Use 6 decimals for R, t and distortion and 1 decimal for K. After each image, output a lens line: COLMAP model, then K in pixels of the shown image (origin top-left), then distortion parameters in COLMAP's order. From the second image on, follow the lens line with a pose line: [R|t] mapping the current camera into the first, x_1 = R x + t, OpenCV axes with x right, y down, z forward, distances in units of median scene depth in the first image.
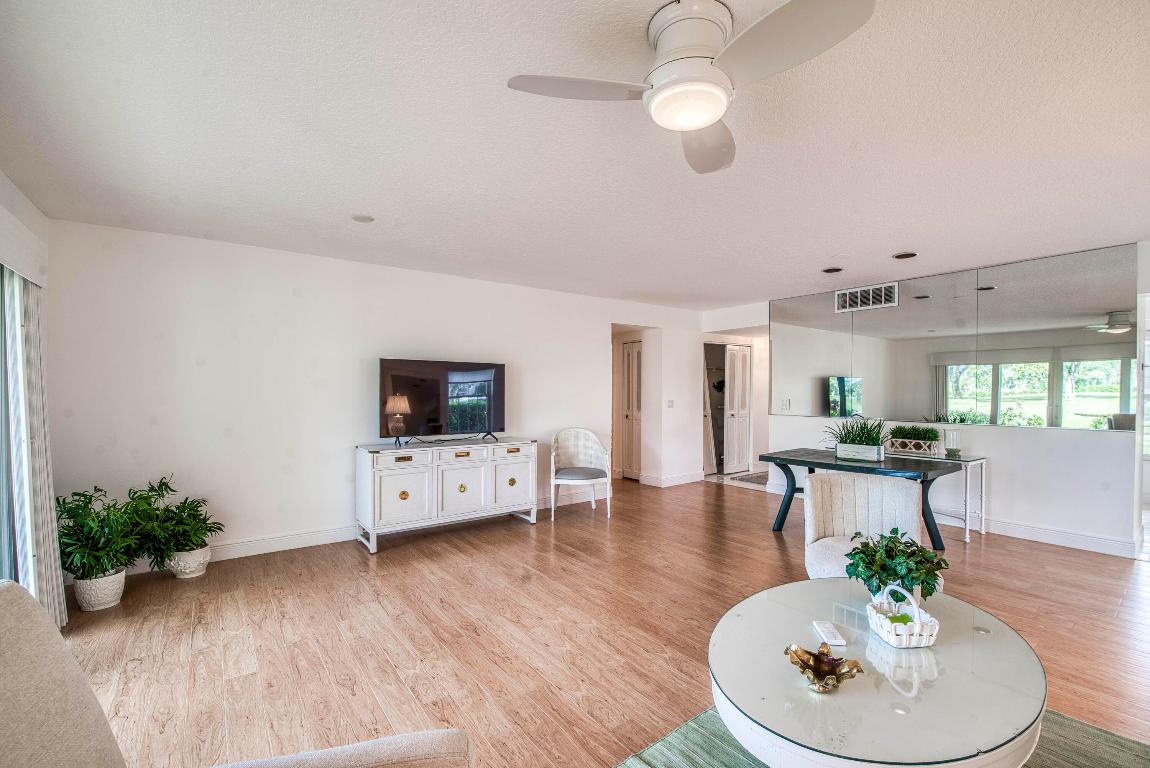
lens RADIAL K [[555.1, 0, 586.6], [0, 555.1, 395.7], [0, 0, 1]] dist [-0.025266, -0.000002]
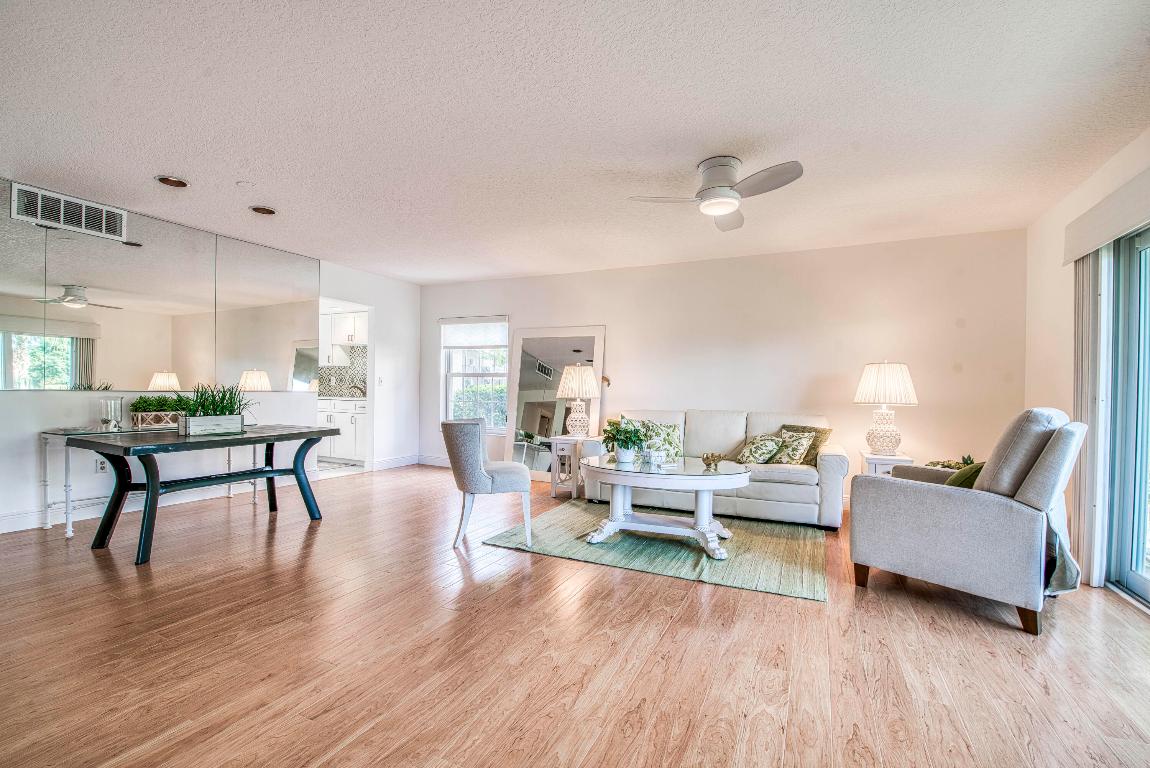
lens RADIAL K [[555.1, 0, 586.6], [0, 555.1, 395.7], [0, 0, 1]] dist [-0.025266, -0.000002]
pose [[-0.550093, -0.008097, 0.835064, -0.479467], [0.004475, 0.999910, 0.012643, 0.050547], [-0.835092, 0.010692, -0.550007, 0.975991]]
